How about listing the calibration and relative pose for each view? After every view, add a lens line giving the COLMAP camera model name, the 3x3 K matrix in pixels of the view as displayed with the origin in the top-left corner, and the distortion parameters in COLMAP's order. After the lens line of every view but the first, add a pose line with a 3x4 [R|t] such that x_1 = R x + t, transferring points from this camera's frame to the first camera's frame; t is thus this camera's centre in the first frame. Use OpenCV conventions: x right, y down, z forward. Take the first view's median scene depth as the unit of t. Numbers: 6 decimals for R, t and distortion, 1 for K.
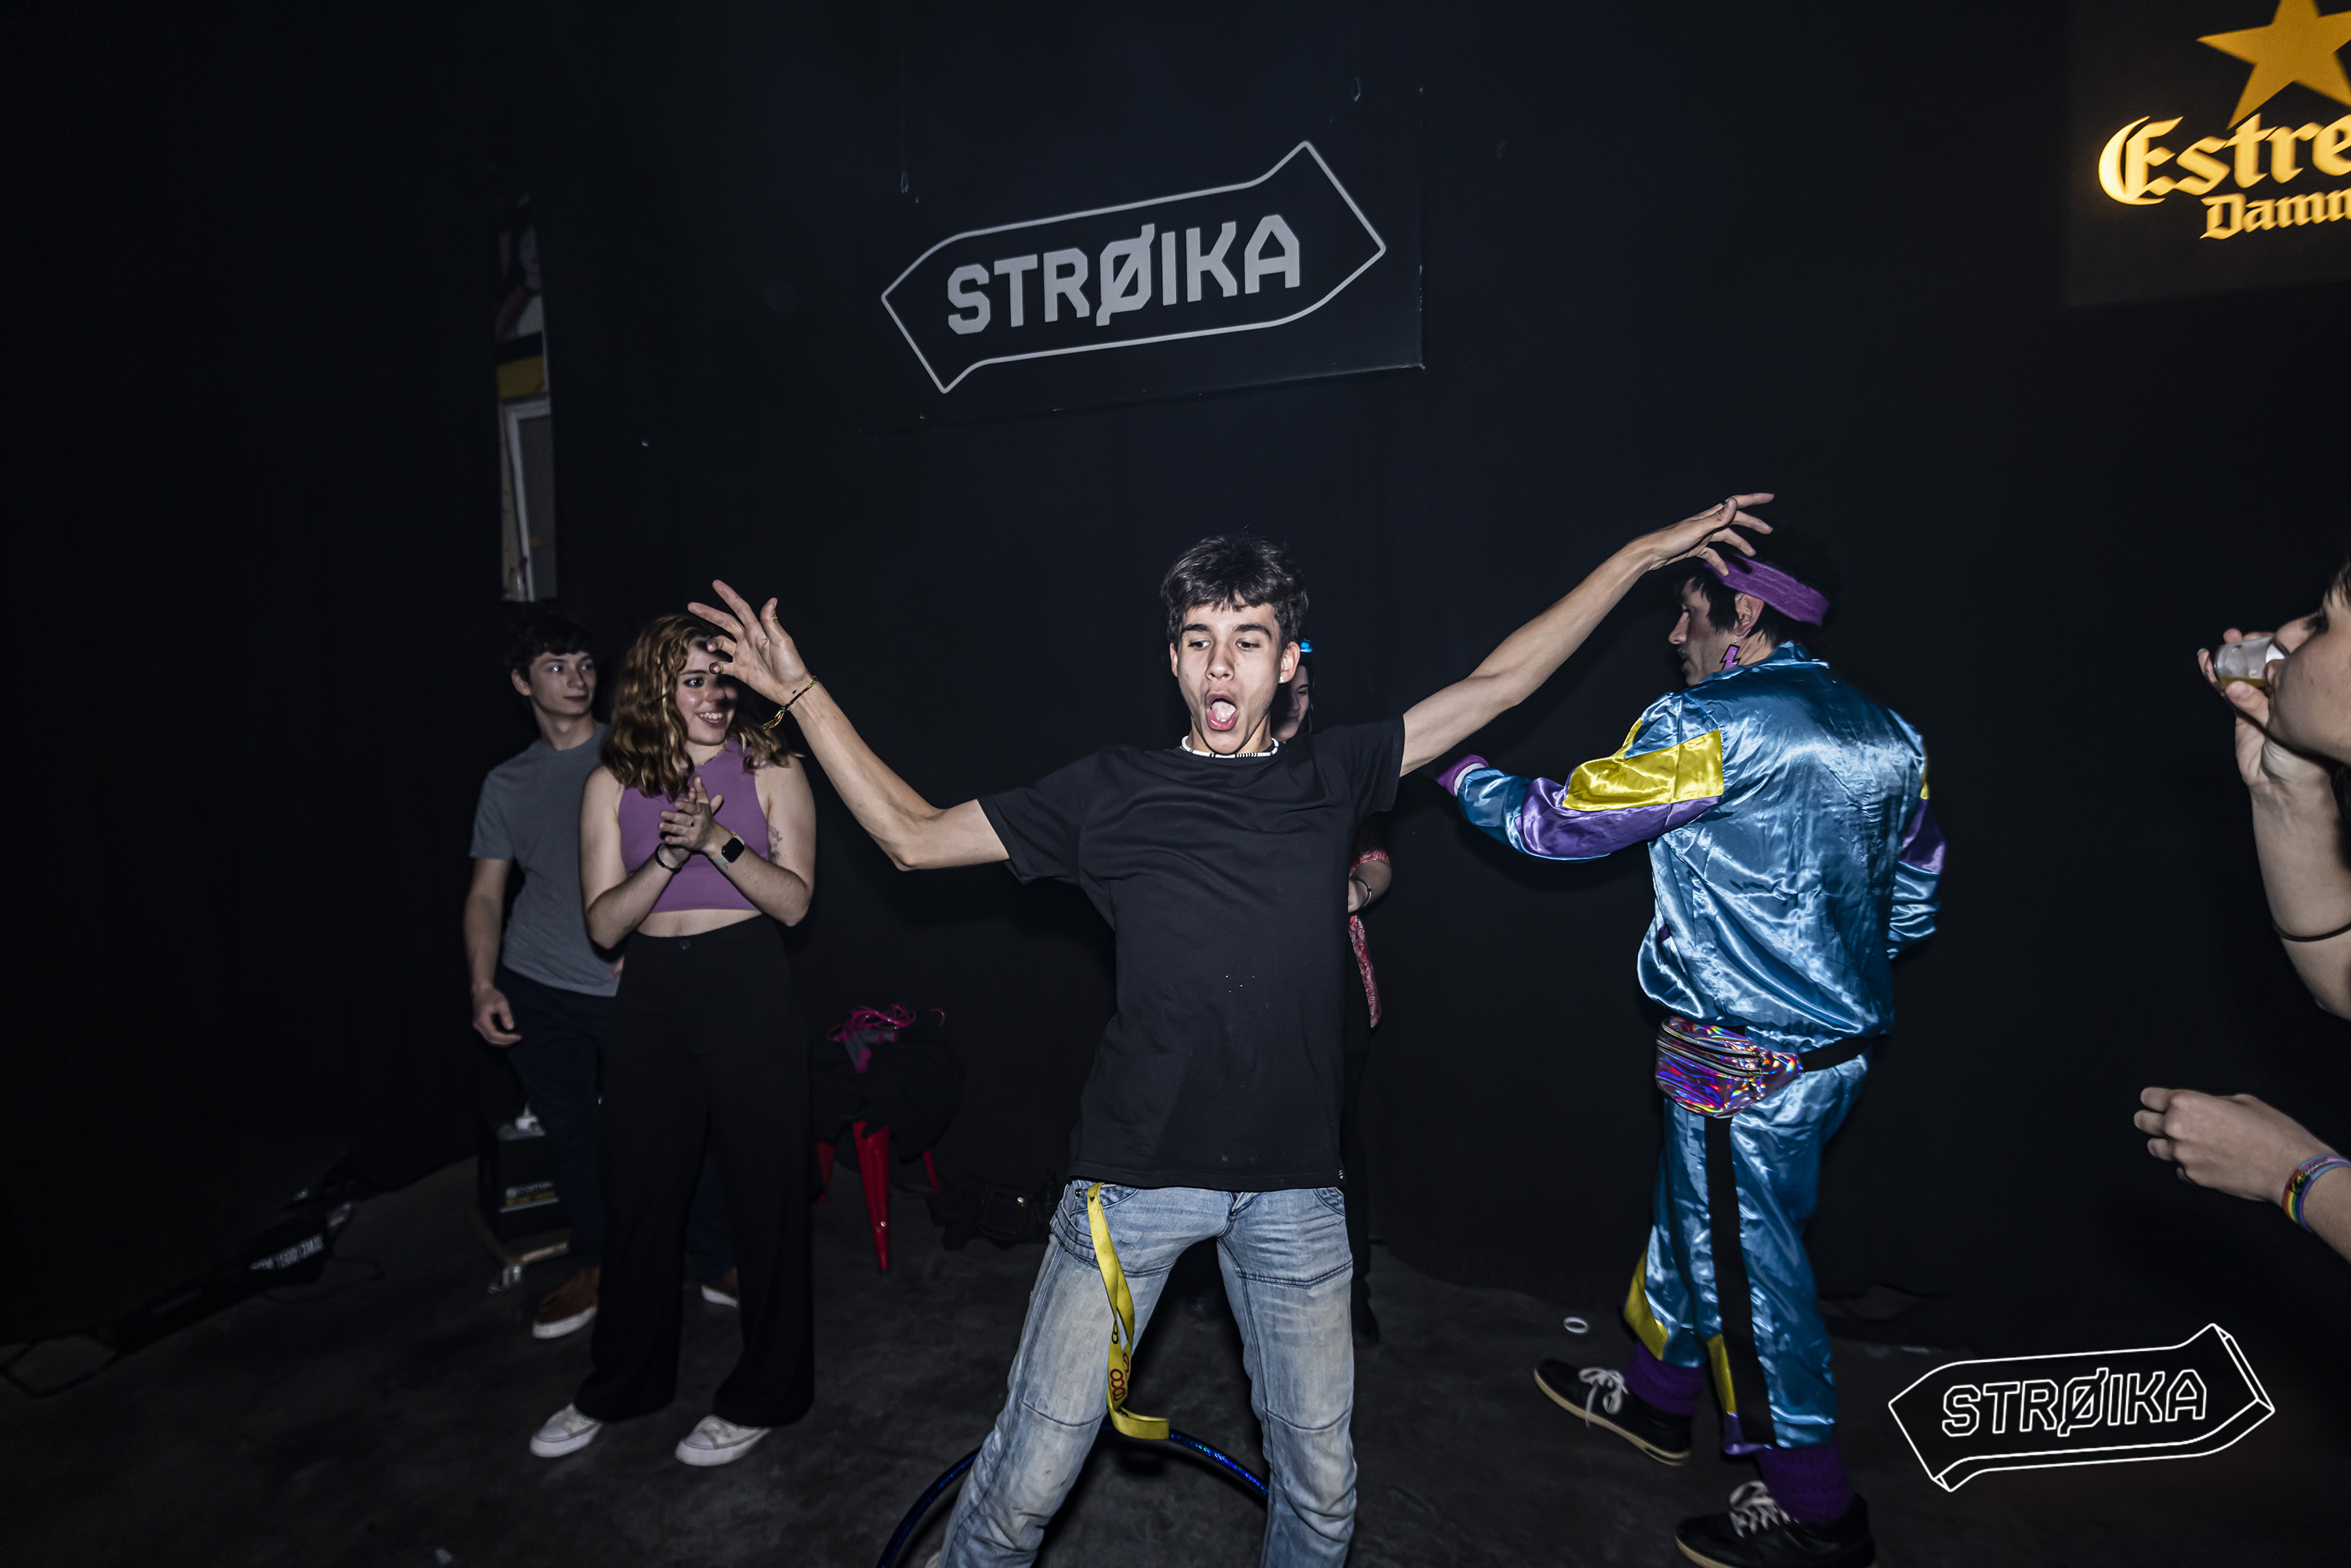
lens RADIAL K [[1149.6, 0, 1175.5], [0, 1149.6, 784.0], [0, 0, 1]] dist [-0.000119, -0.001389]
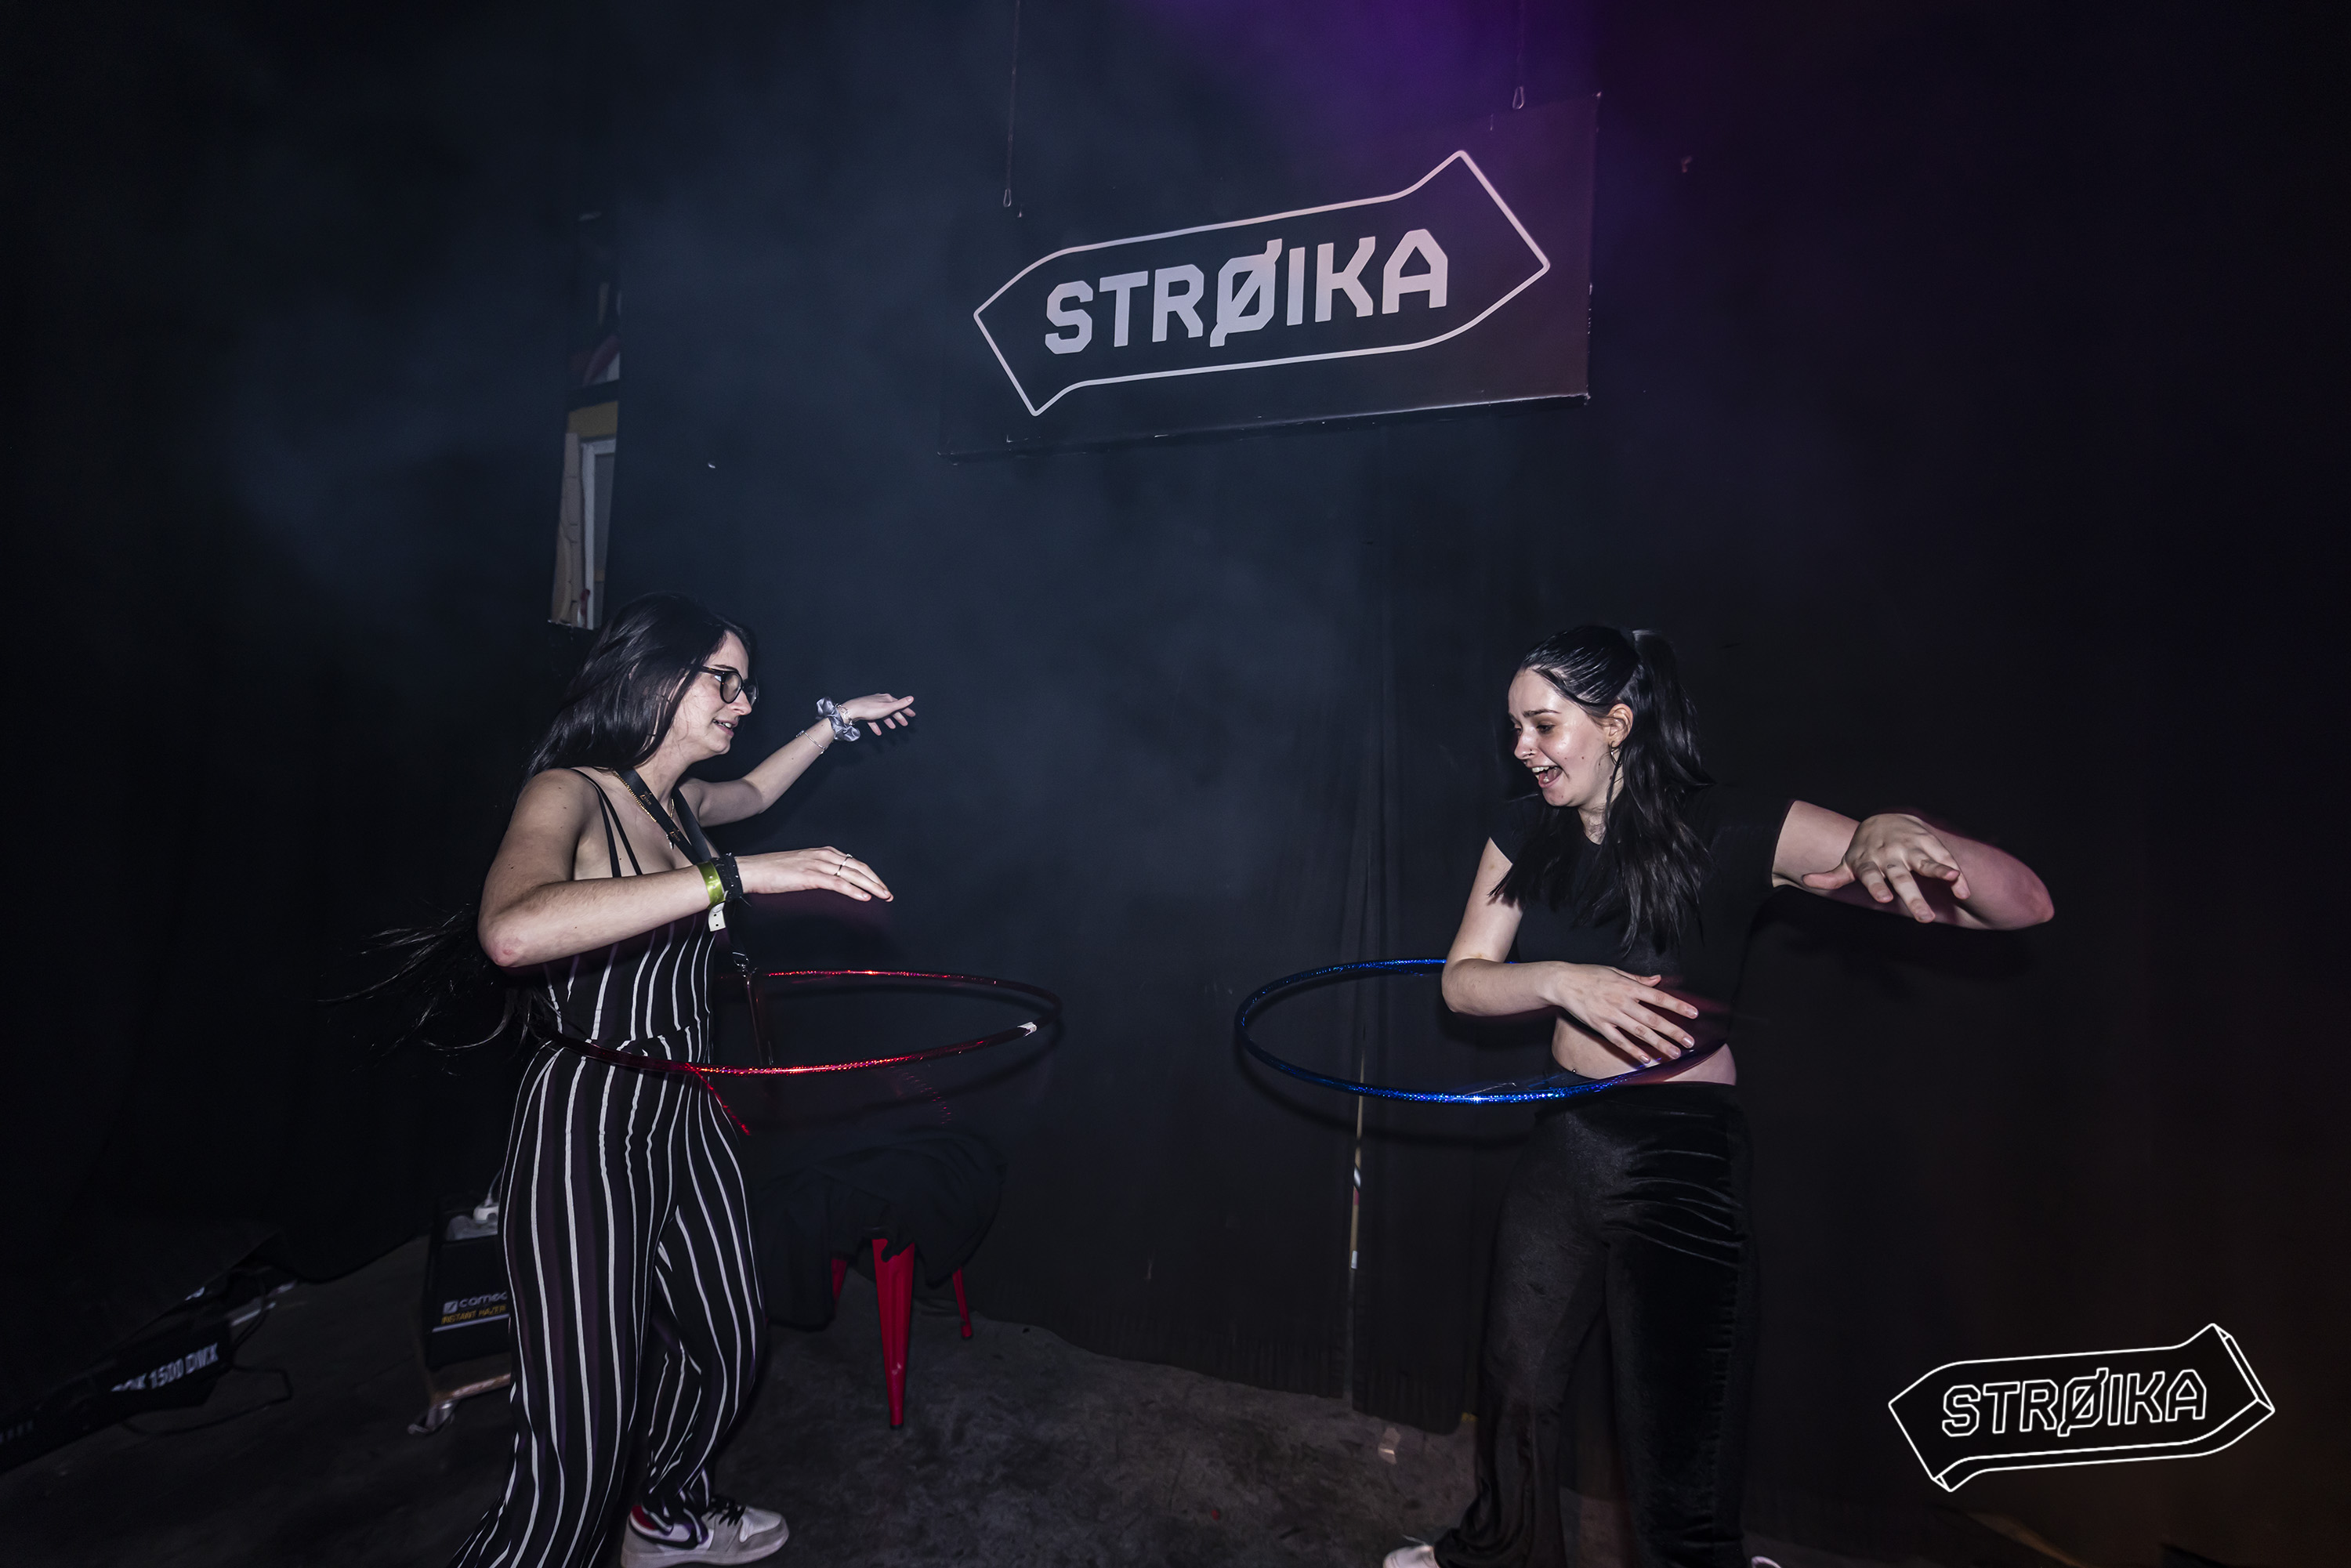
lens RADIAL K [[983.9, 0, 1179.3], [0, 983.9, 783.1], [0, 0, 1]] dist [-0.000286, -0.000353]
pose [[0.998374, 0.056916, 0.003147, -0.078451], [-0.056517, 0.995542, -0.075506, 0.006171], [-0.007430, 0.075205, 0.997140, 0.257936]]
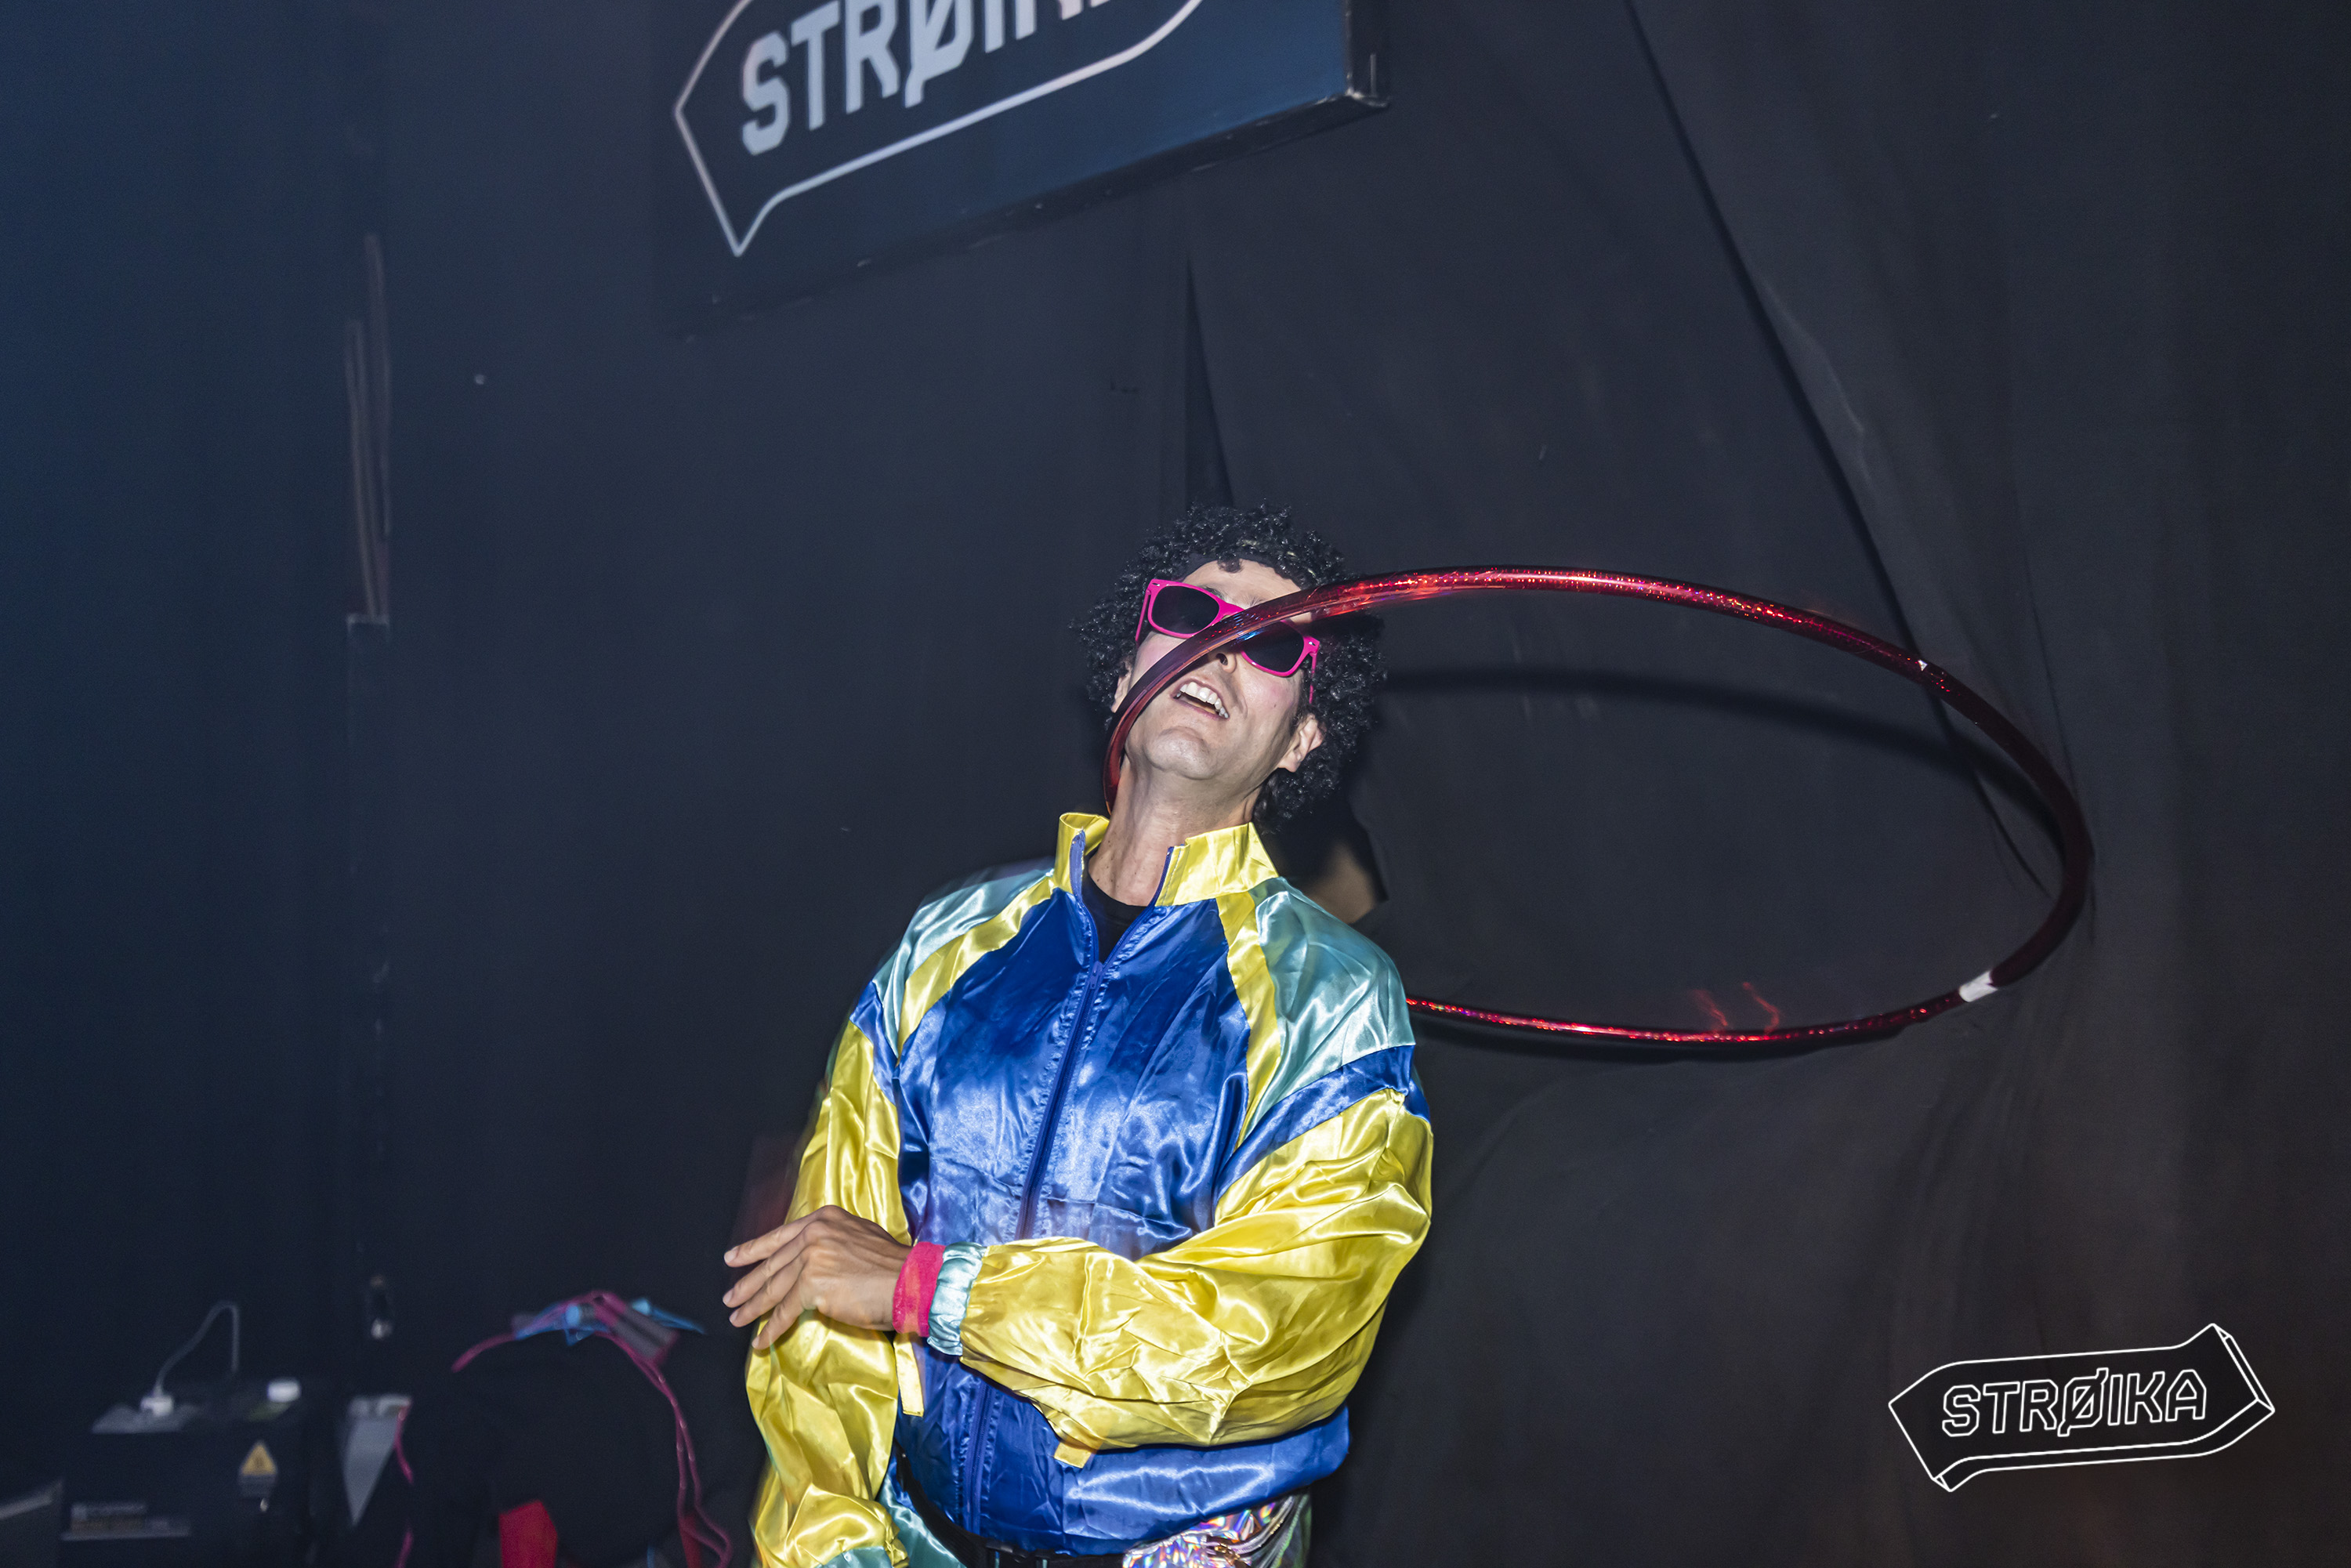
lens RADIAL K [[1905.6, 0, 1169.8], [0, 1905.6, 768.1], [0, 0, 1]] dist [-0.008624, -0.003301]
pose [[0.901522, -0.001139, -0.432732, 0.462408], [-0.018751, 0.998954, -0.041693, -0.043751], [0.432327, 0.045701, 0.900558, 0.247538]]
